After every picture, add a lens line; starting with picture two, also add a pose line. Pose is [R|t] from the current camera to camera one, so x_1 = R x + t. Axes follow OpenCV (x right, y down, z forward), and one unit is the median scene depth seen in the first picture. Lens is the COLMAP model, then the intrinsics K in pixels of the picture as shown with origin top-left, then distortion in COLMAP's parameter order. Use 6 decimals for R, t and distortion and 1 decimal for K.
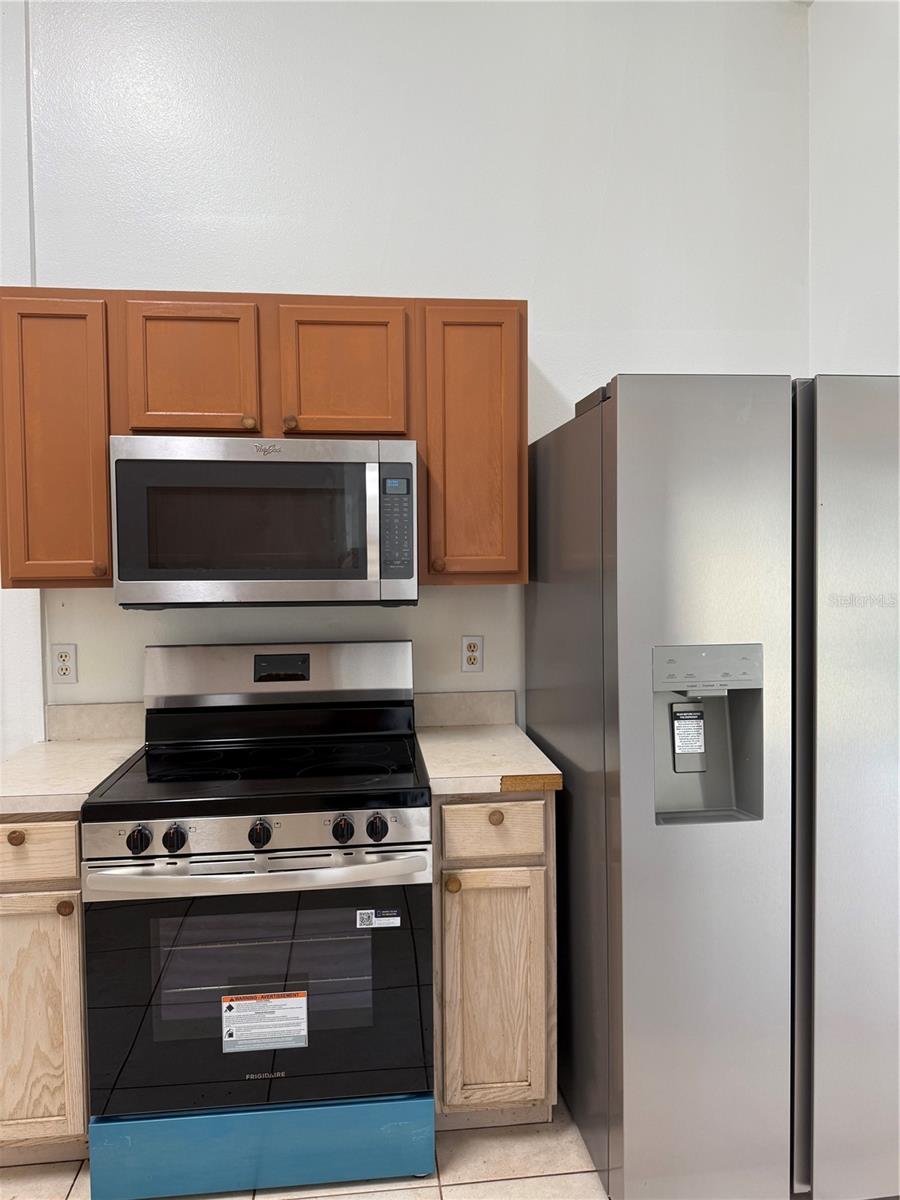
lens RADIAL K [[849.3, 0, 448.5], [0, 849.3, 591.8], [0, 0, 1]] dist [0.041972, -0.050700]
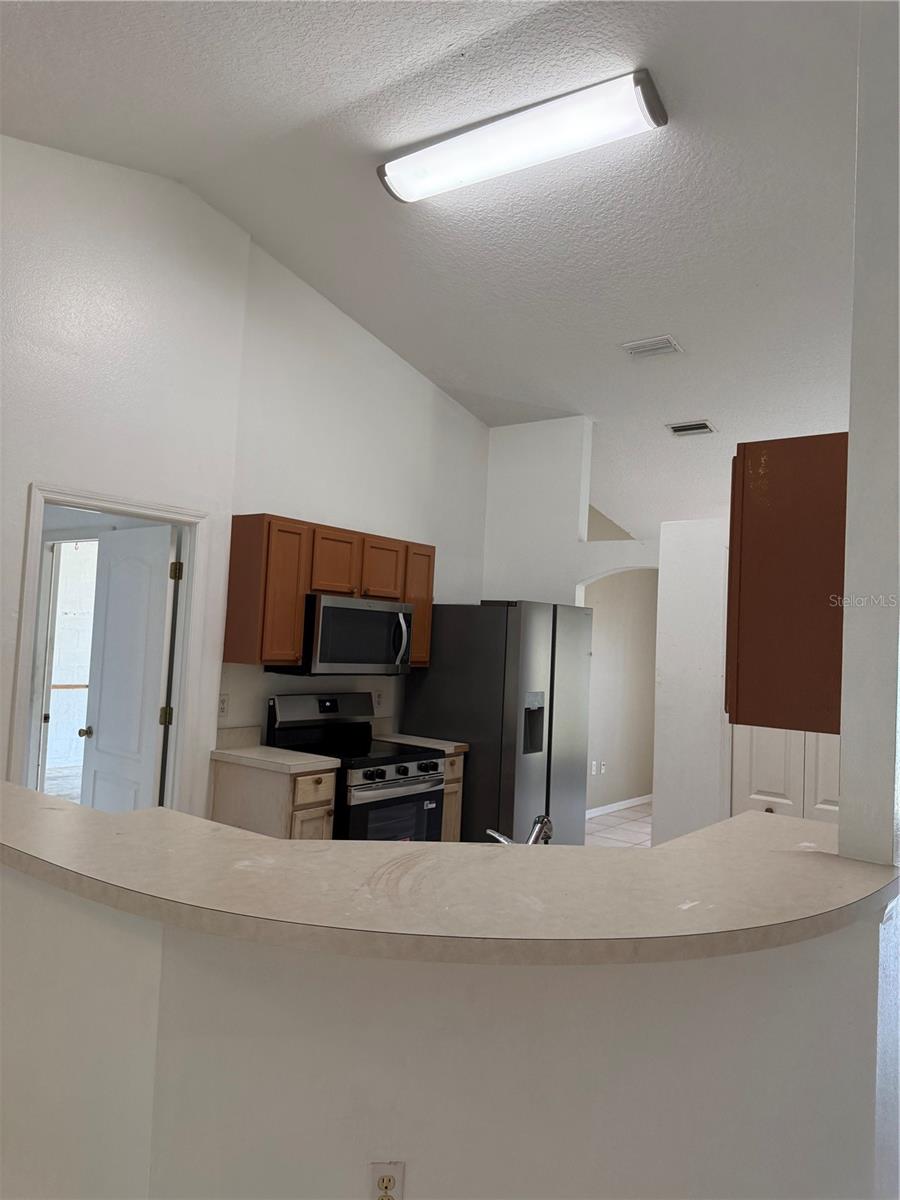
lens RADIAL K [[849.3, 0, 440.7], [0, 849.3, 592.4], [0, 0, 1]] dist [0.041972, -0.050700]
pose [[0.694105, 0.085089, 0.714827, -1.683766], [-0.030310, 0.995564, -0.089075, -0.007740], [-0.719235, 0.040162, 0.693605, -0.676012]]
